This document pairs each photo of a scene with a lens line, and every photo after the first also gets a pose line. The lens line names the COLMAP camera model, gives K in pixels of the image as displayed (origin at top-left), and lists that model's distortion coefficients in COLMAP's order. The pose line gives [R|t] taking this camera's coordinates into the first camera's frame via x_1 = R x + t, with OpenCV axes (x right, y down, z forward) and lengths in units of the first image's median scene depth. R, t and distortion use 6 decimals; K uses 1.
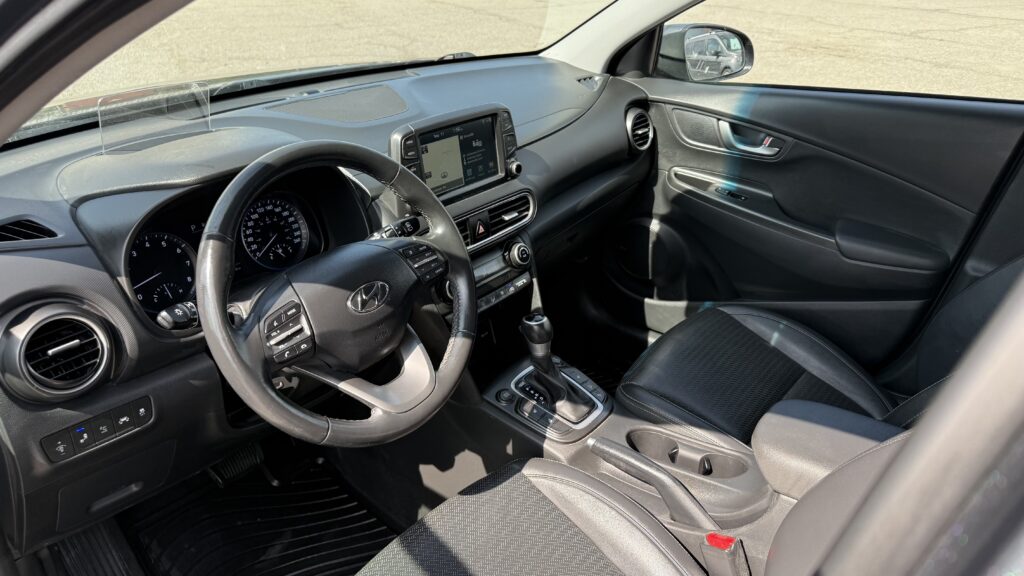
lens RADIAL K [[705.1, 0, 513.5], [0, 705.1, 310.6], [0, 0, 1]] dist [0.063983, -0.083069]
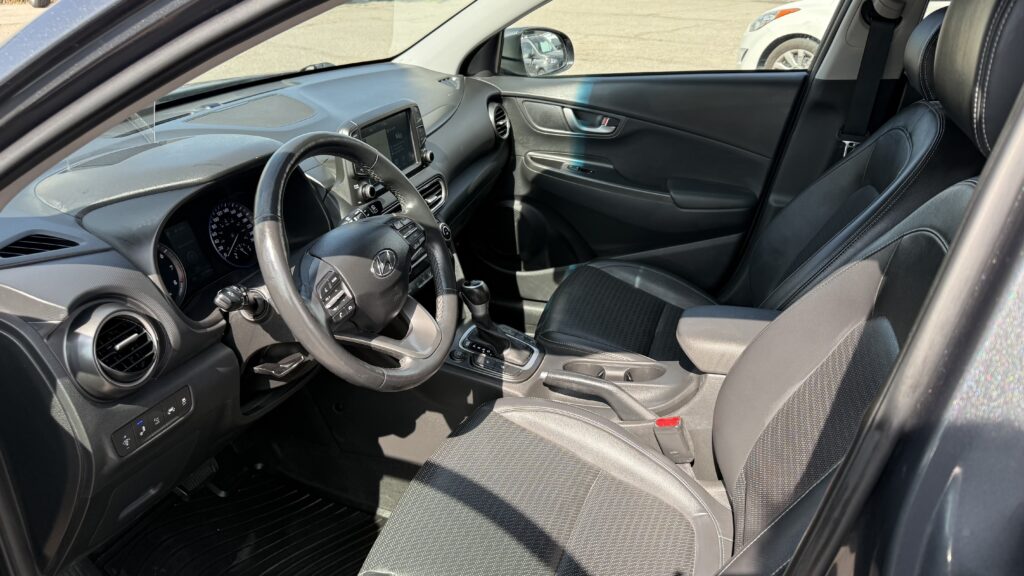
lens RADIAL K [[705.1, 0, 513.5], [0, 705.1, 310.6], [0, 0, 1]] dist [0.063983, -0.083069]
pose [[0.943349, -0.158094, 0.291717, -0.221862], [0.163819, 0.986478, 0.004859, 0.053948], [-0.288541, 0.043205, 0.956492, -0.102535]]
